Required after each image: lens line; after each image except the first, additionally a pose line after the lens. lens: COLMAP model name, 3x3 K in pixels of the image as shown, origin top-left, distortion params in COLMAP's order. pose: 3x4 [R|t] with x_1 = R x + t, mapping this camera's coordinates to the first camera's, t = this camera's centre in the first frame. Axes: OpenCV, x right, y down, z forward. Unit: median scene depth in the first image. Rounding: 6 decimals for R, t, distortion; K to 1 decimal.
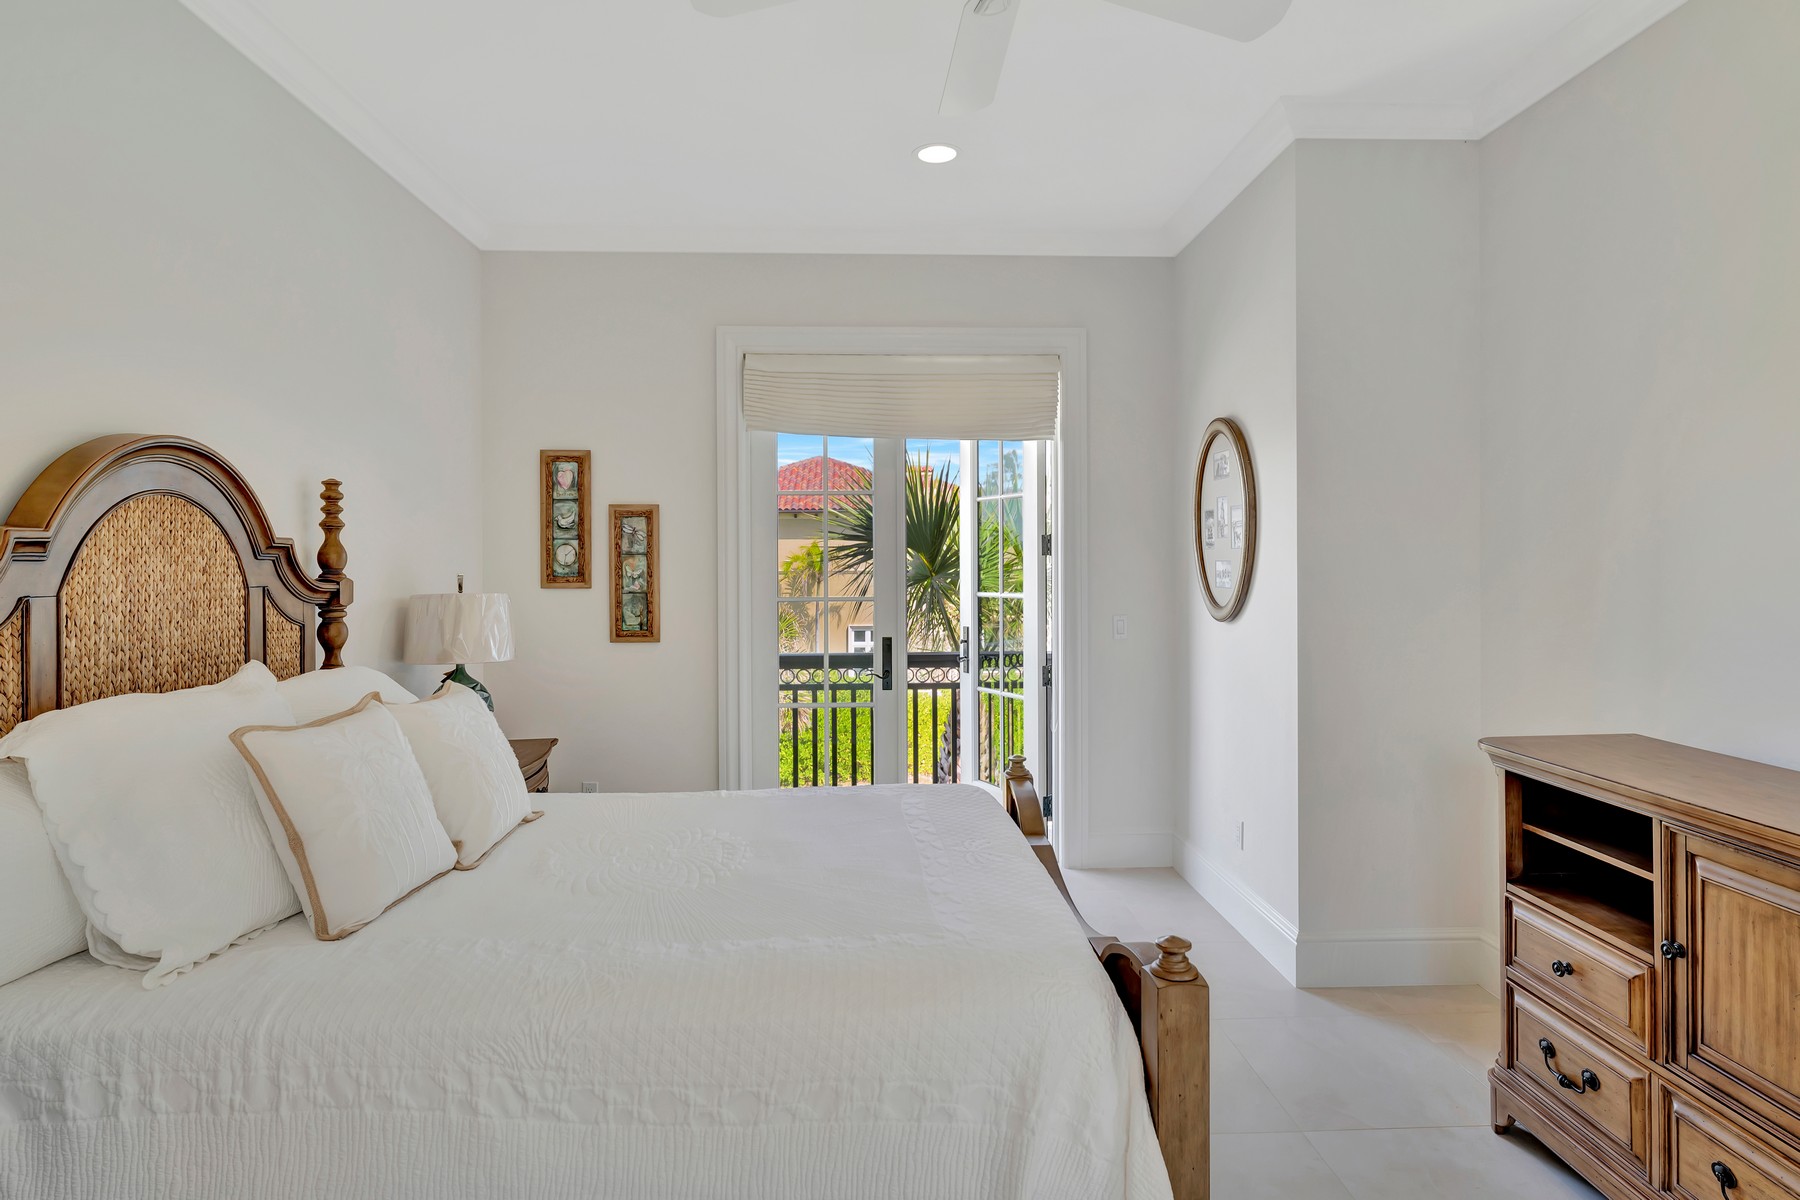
lens RADIAL K [[965.7, 0, 900.8], [0, 965.7, 551.1], [0, 0, 1]] dist [0.000363, 0.000169]
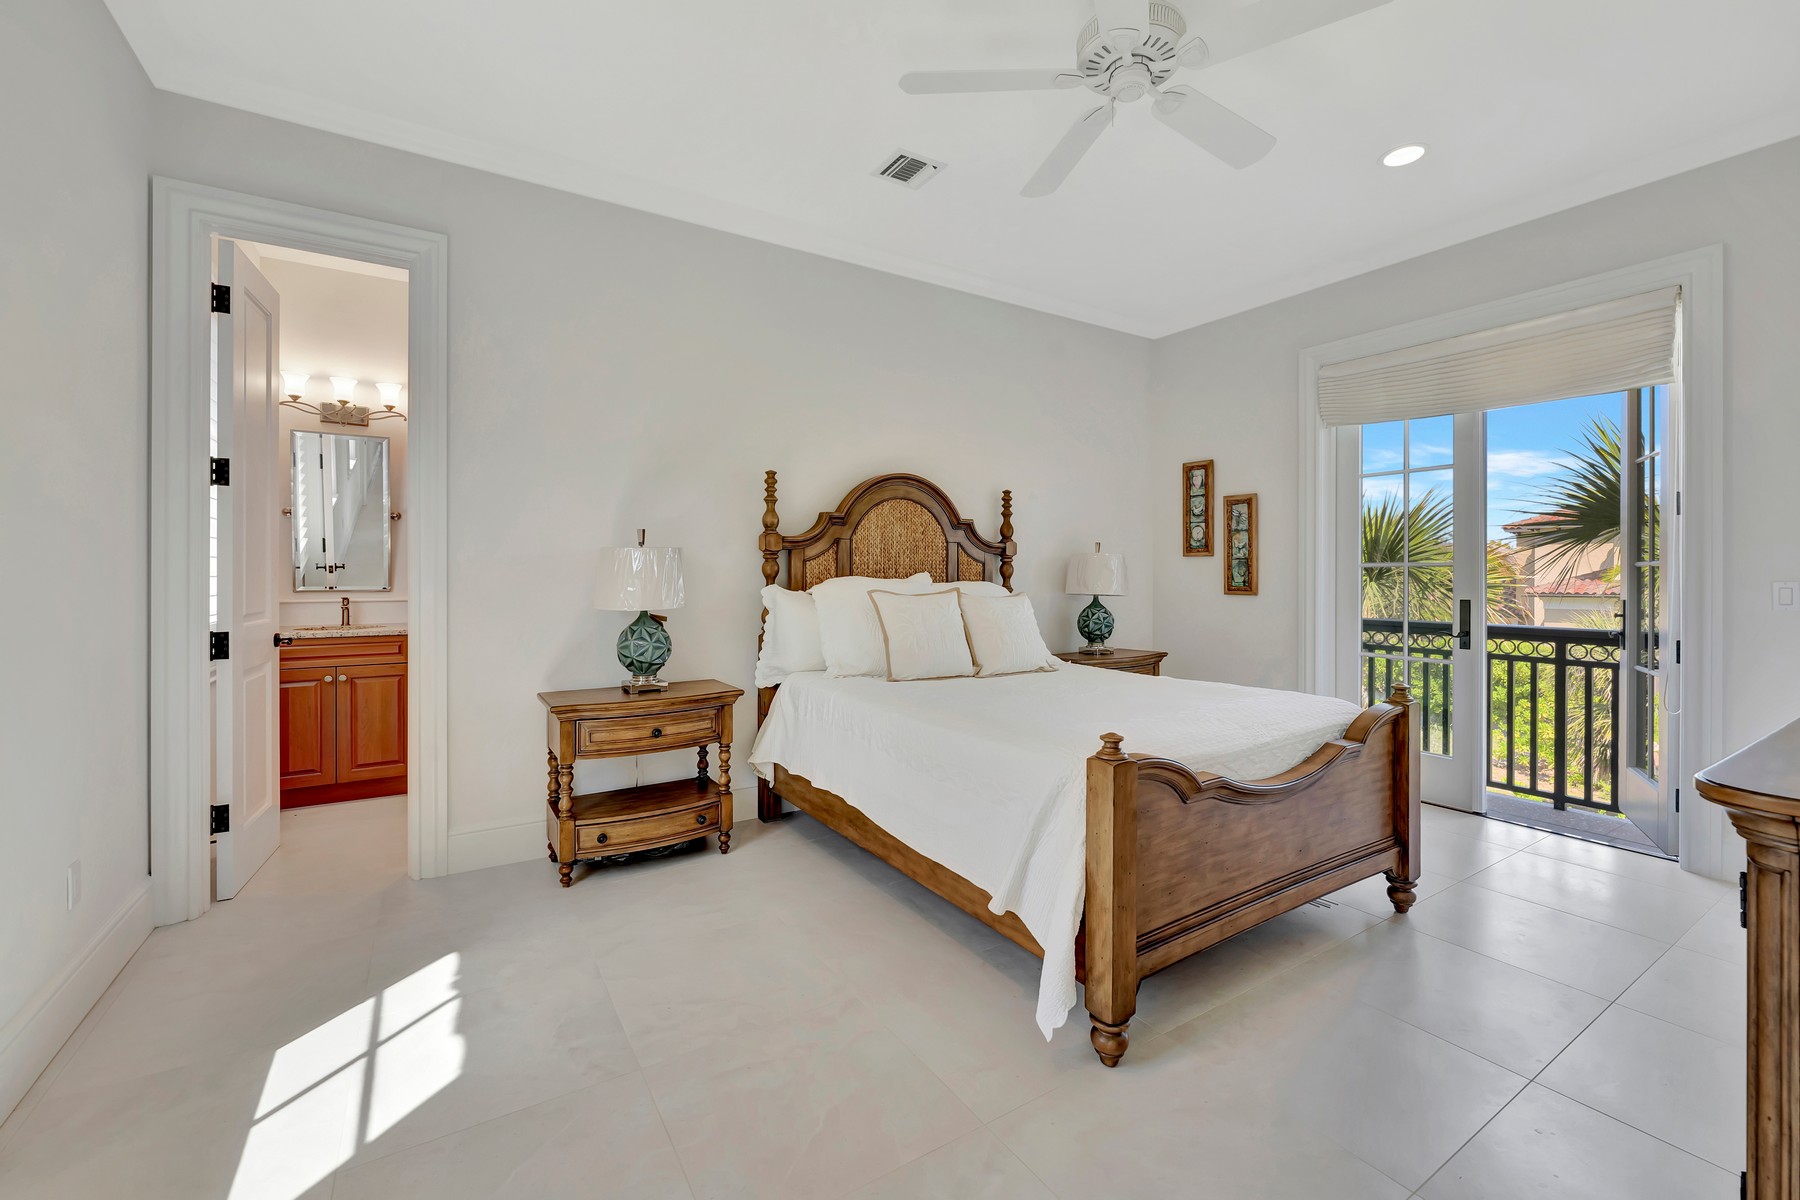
lens RADIAL K [[754.6, 0, 914.3], [0, 754.6, 559.5], [0, 0, 1]] dist [-0.001849, -0.000694]
pose [[0.504232, -0.010931, -0.863499, 0.418550], [0.003009, 0.999936, -0.010901, 0.054505], [0.863563, 0.002898, 0.504232, 0.058152]]
